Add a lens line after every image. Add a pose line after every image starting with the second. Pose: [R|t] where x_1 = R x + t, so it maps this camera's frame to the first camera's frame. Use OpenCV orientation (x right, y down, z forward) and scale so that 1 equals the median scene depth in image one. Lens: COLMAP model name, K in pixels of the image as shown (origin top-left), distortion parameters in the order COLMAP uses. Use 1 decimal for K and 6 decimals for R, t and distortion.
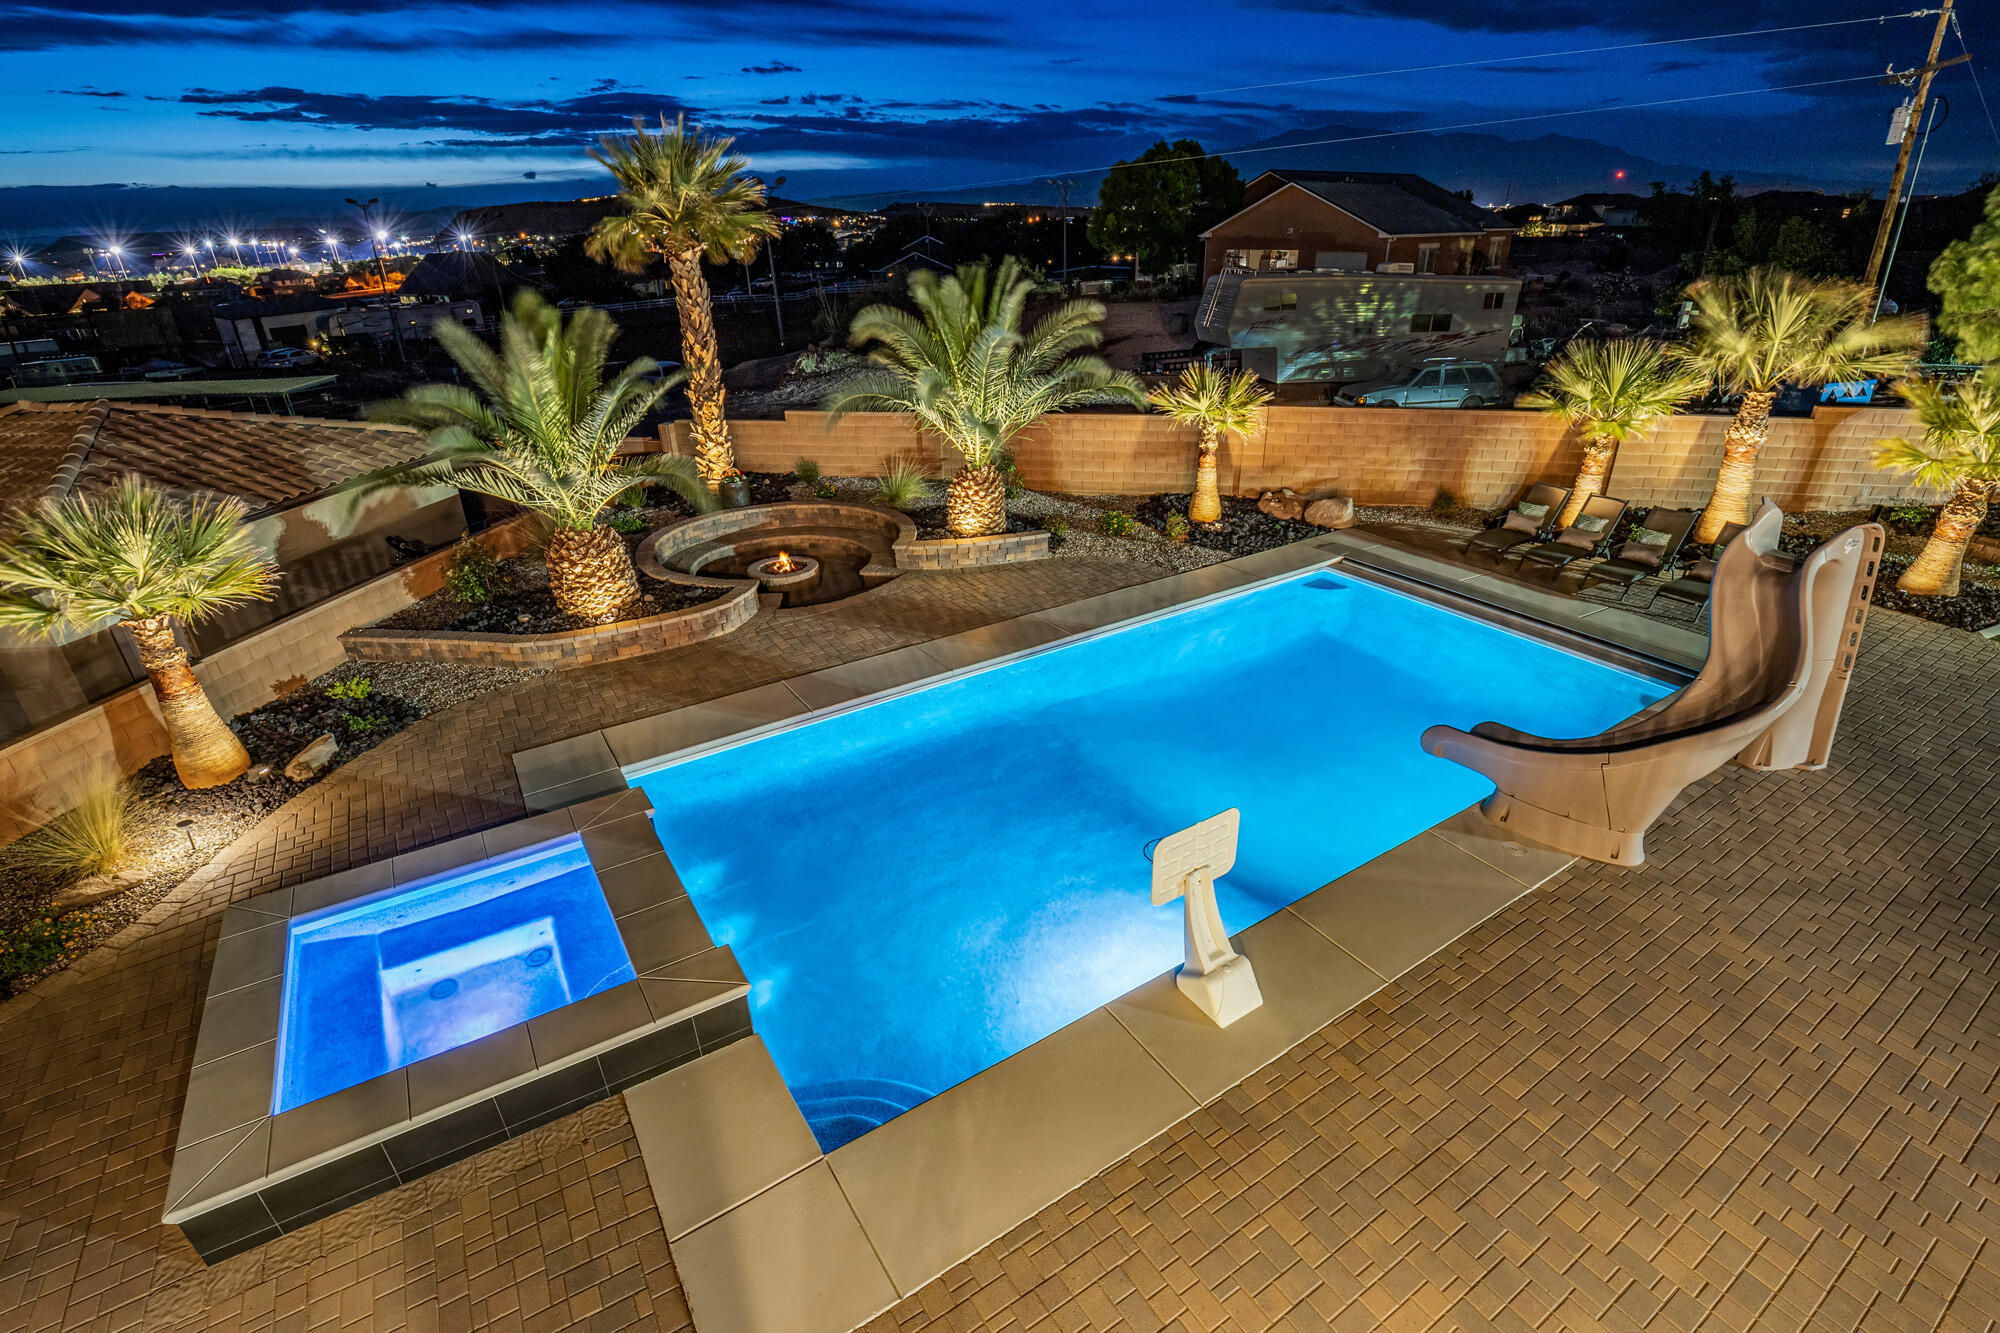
lens RADIAL K [[924.6, 0, 998.9], [0, 924.6, 683.1], [0, 0, 1]] dist [-0.034581, 0.005199]
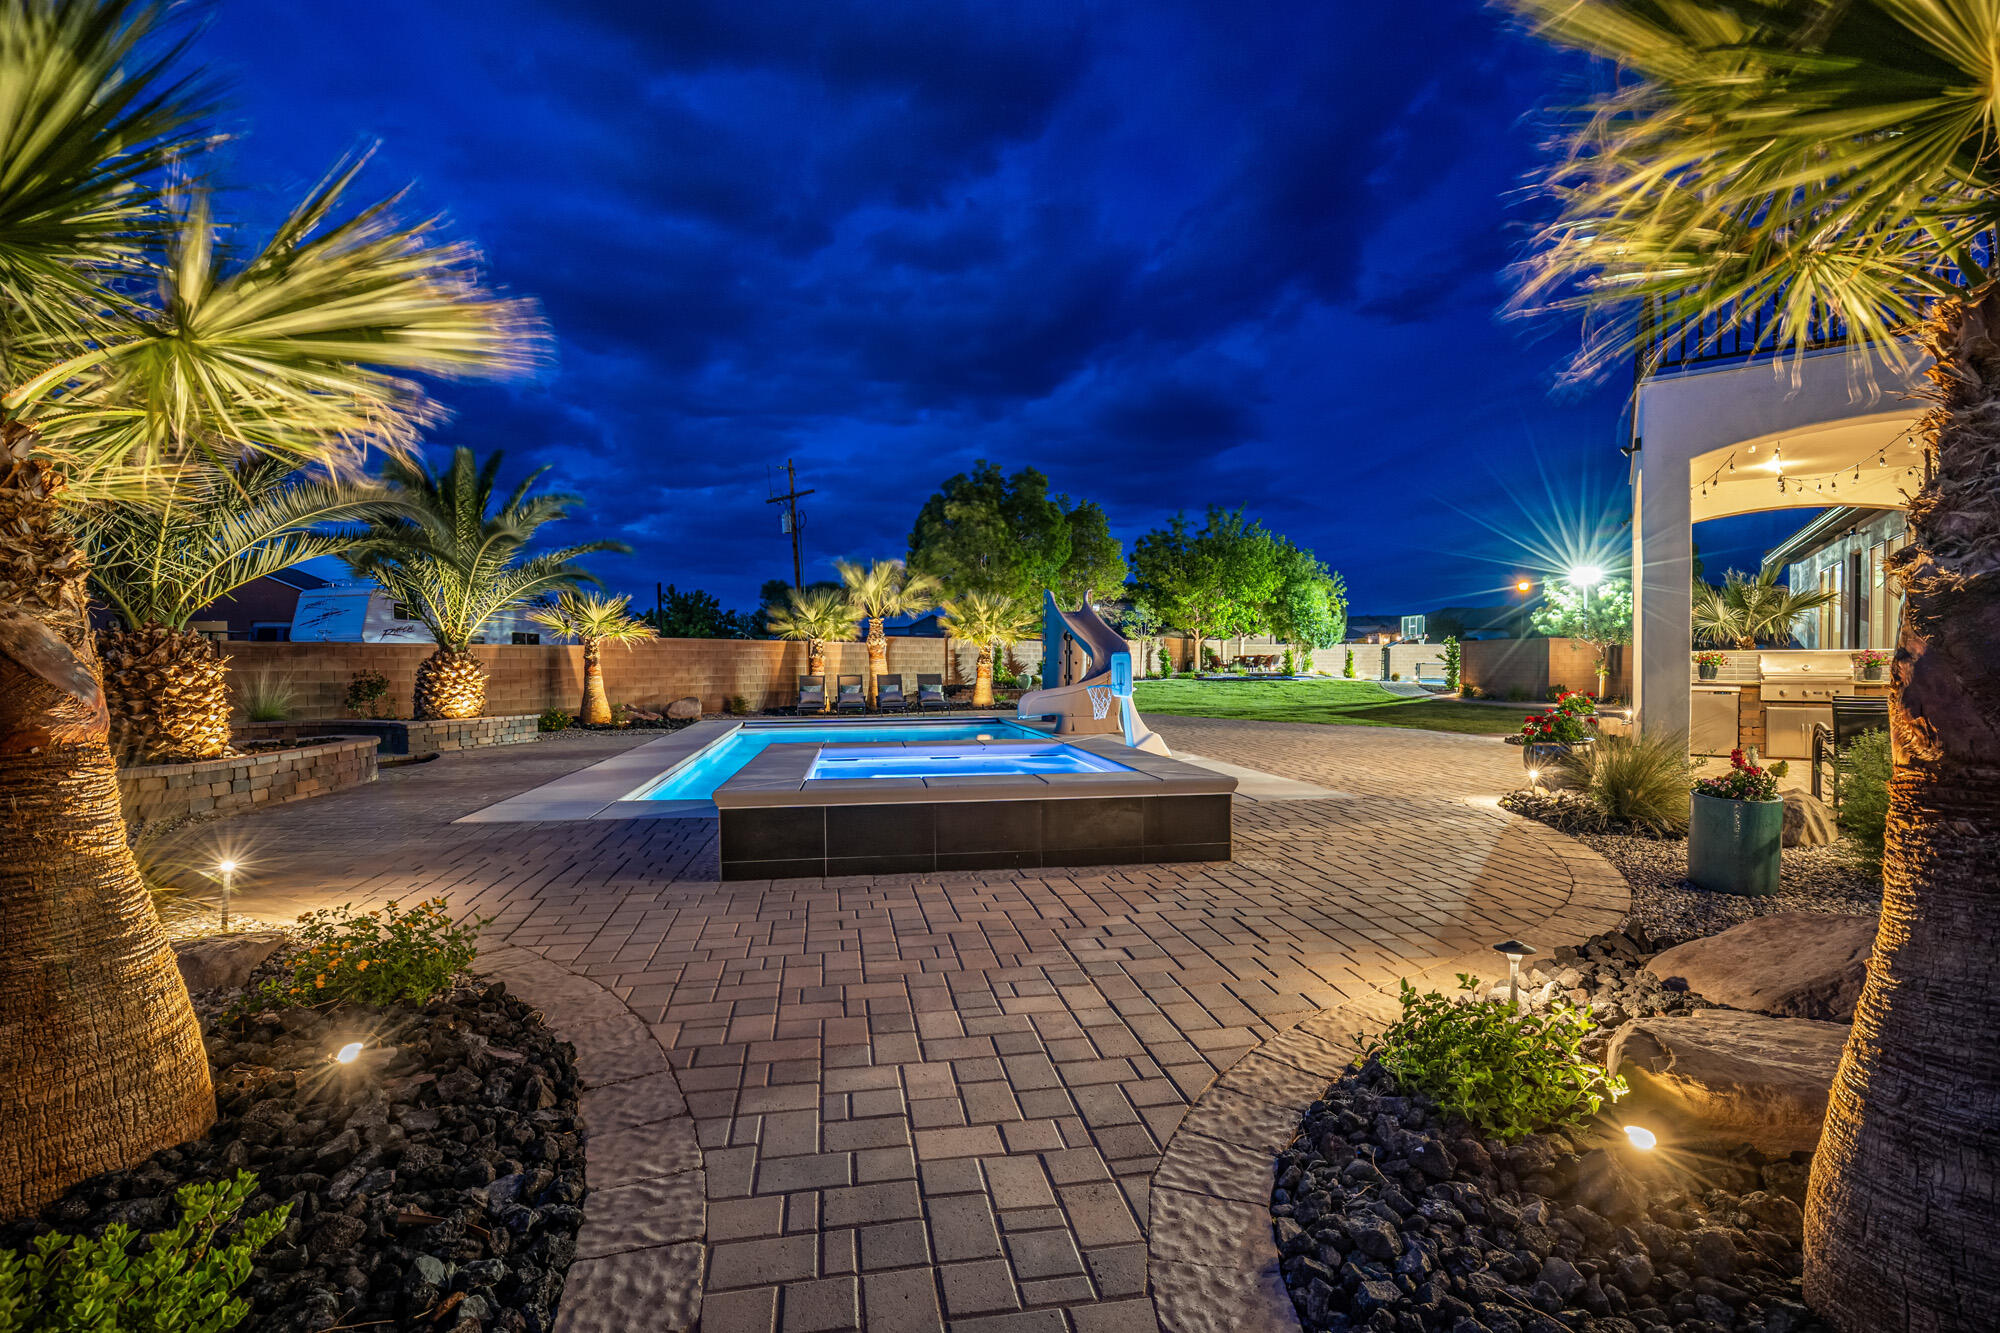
lens RADIAL K [[924.6, 0, 998.6], [0, 924.6, 678.7], [0, 0, 1]] dist [-0.034581, 0.005199]
pose [[0.383289, 0.006445, 0.923606, -0.598009], [0.412614, 0.893451, -0.177466, 0.161419], [-0.826341, 0.449114, 0.339790, 0.227742]]
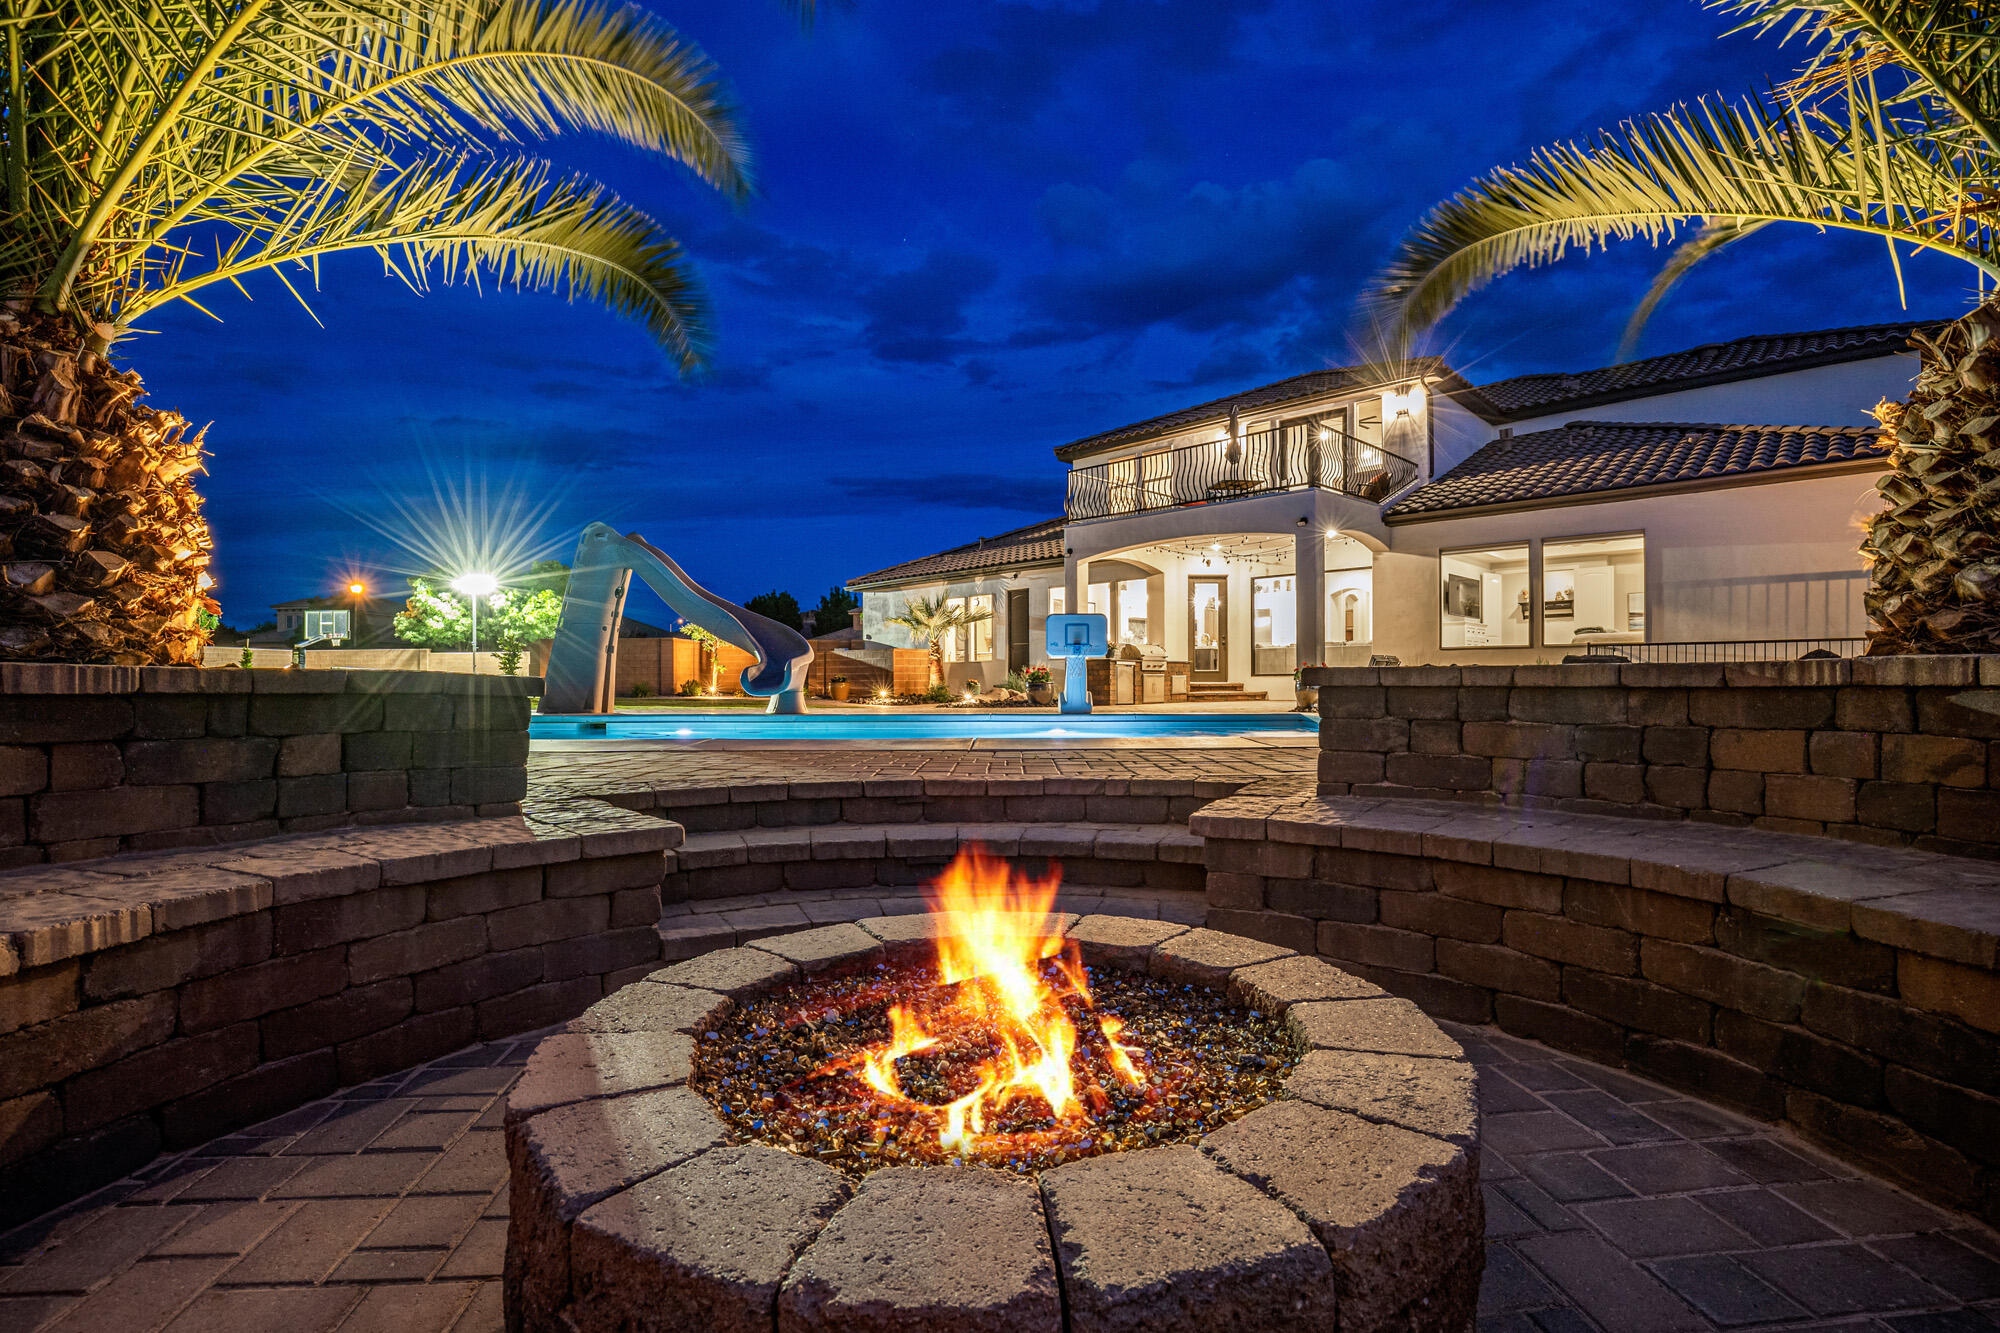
lens RADIAL K [[924.6, 0, 1008.9], [0, 924.6, 671.0], [0, 0, 1]] dist [-0.034581, 0.005199]
pose [[-0.835140, 0.033640, 0.549008, -0.272865], [0.269060, 0.895542, 0.354416, -0.168109], [-0.479737, 0.443703, -0.756954, 0.960895]]
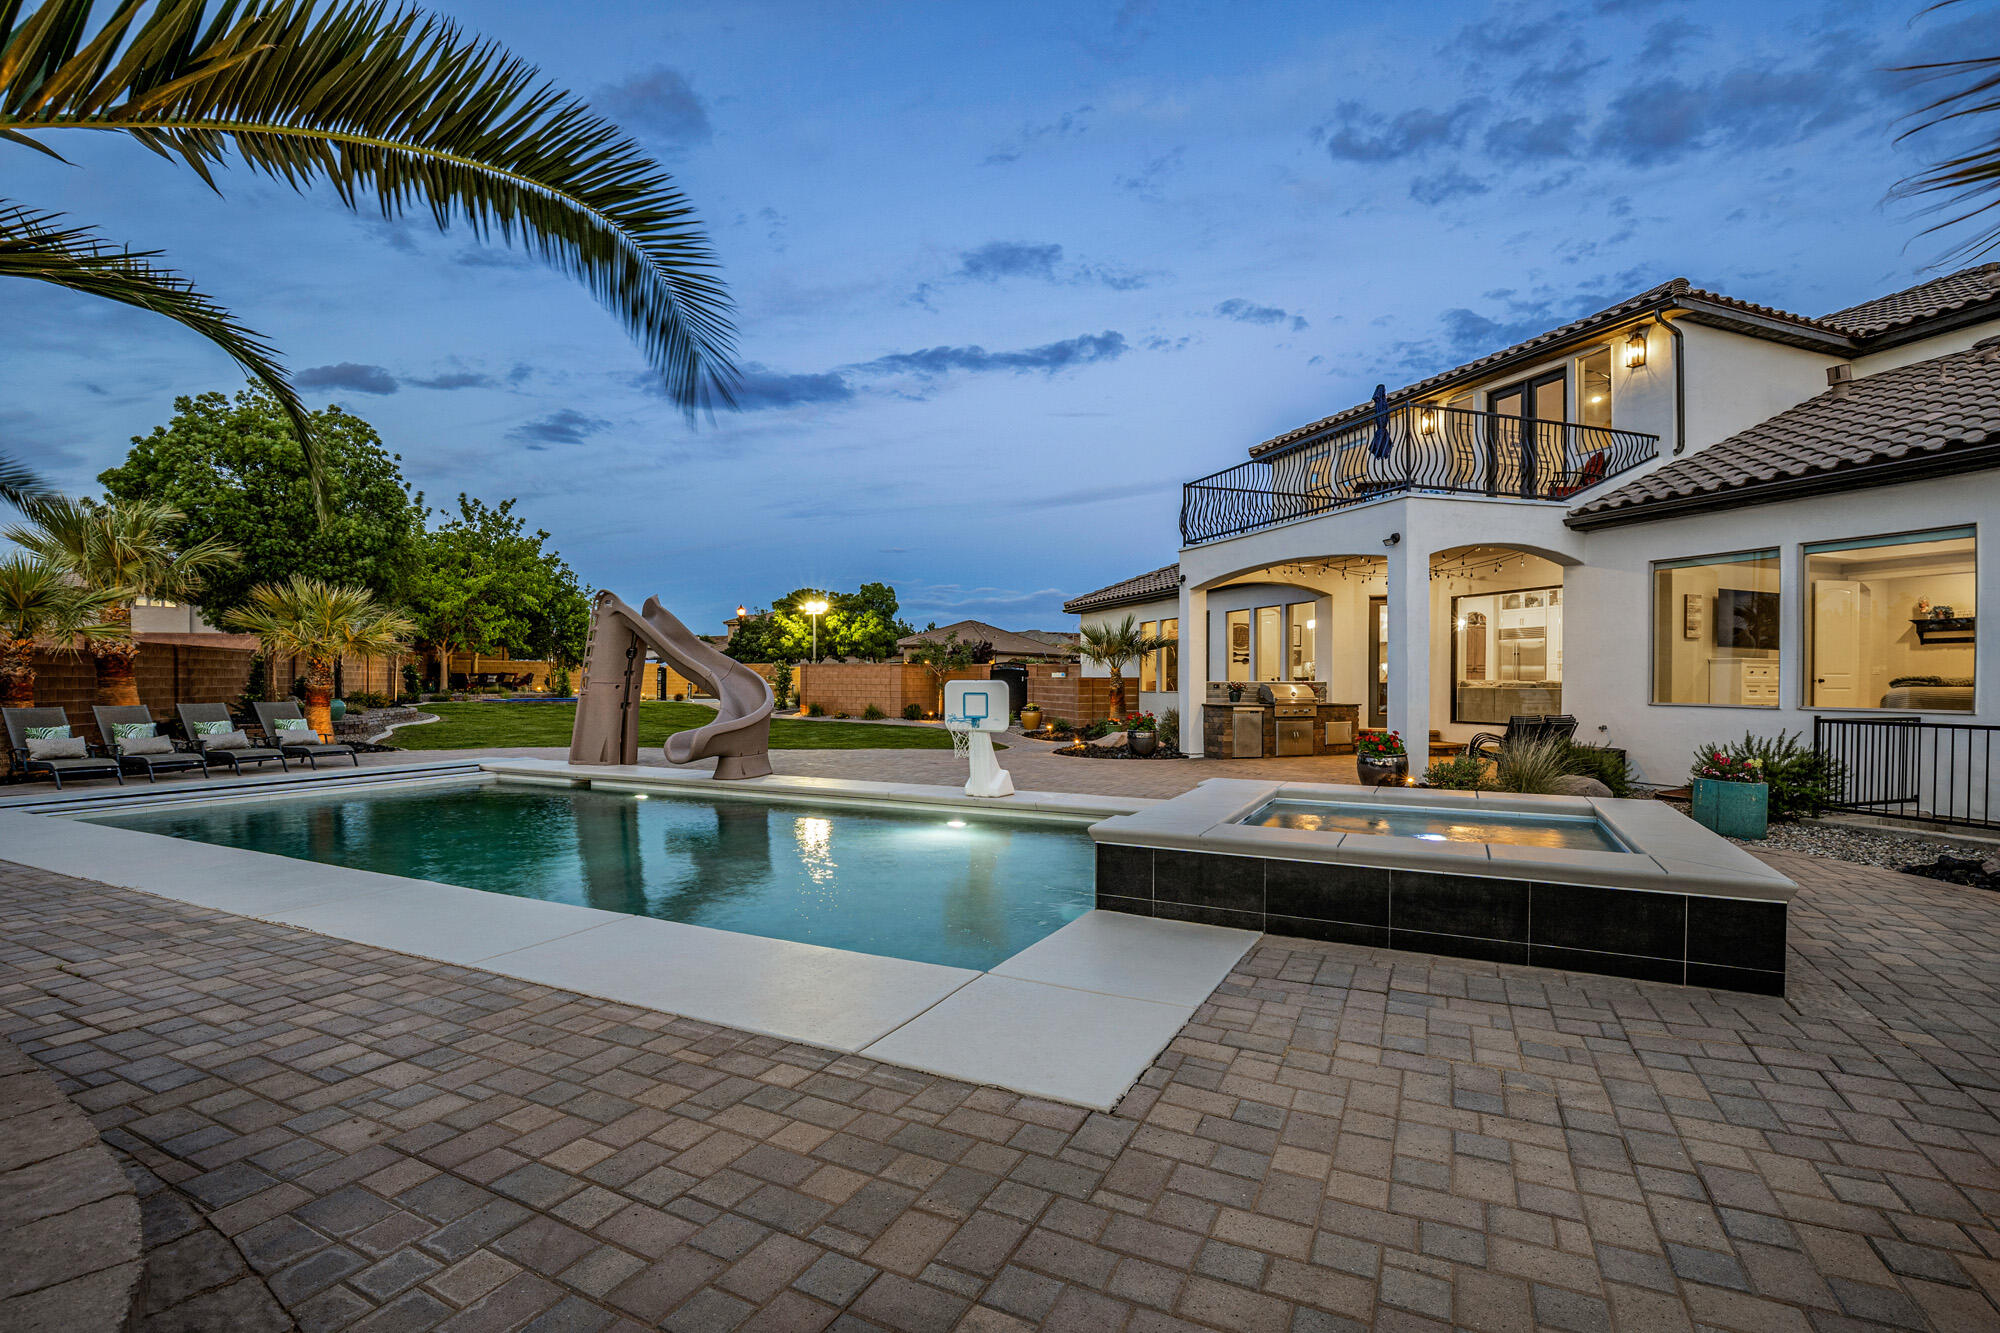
lens RADIAL K [[924.6, 0, 1001.0], [0, 924.6, 674.5], [0, 0, 1]] dist [-0.034581, 0.005199]
pose [[-0.514523, 0.026212, 0.857076, -0.452285], [0.394963, 0.894432, 0.209751, -0.067427], [-0.761098, 0.446435, -0.470559, 0.653730]]
